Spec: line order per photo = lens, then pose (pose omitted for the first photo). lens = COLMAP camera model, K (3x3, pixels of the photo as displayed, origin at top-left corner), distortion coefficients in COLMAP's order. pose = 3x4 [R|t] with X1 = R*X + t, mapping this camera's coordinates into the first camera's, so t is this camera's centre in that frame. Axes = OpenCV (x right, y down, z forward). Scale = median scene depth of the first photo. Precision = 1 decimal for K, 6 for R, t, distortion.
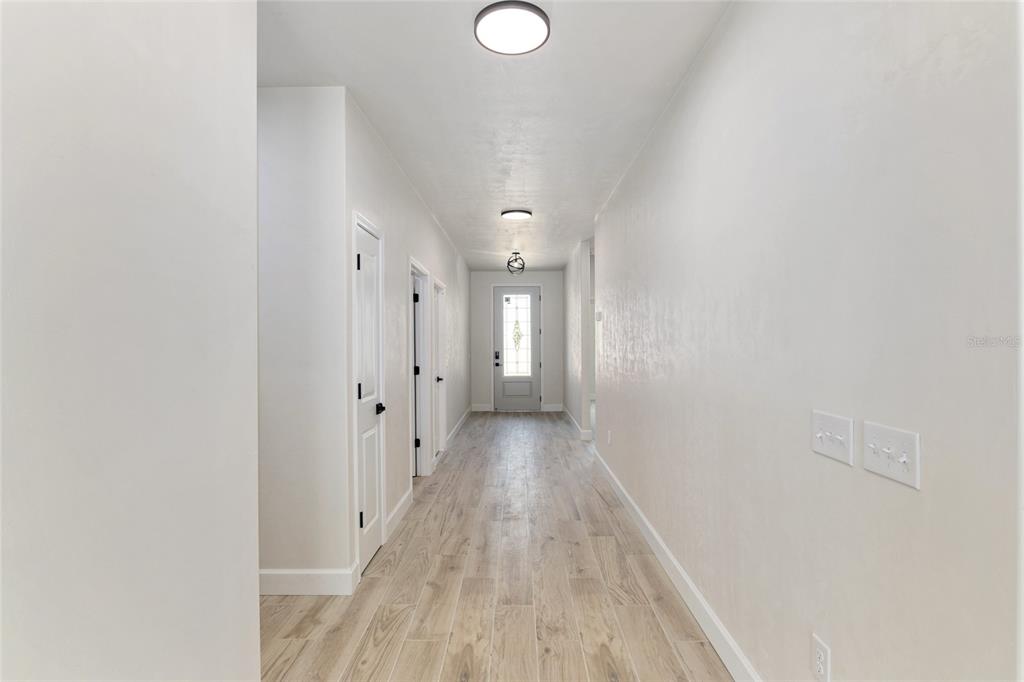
lens RADIAL K [[495.1, 0, 518.3], [0, 495.1, 341.2], [0, 0, 1]] dist [-0.013378, 0.000335]
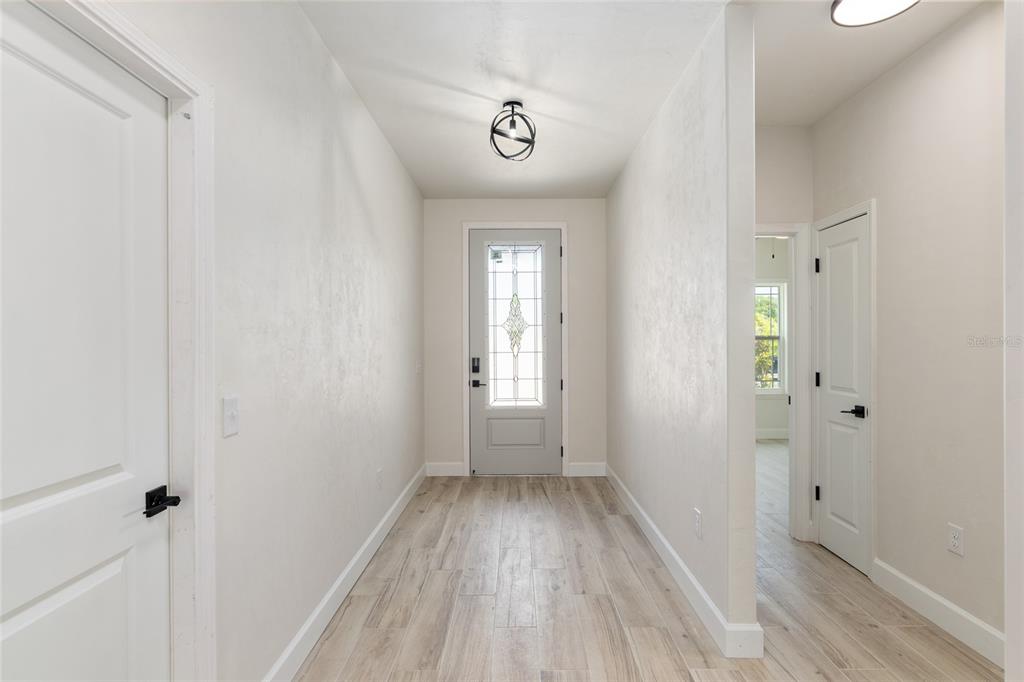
lens RADIAL K [[495.1, 0, 518.3], [0, 495.1, 341.2], [0, 0, 1]] dist [-0.013378, 0.000335]
pose [[0.999995, -0.000001, 0.003144, -0.001226], [0.000003, 1.000000, -0.000707, 0.004361], [-0.003144, 0.000707, 0.999995, 0.496454]]
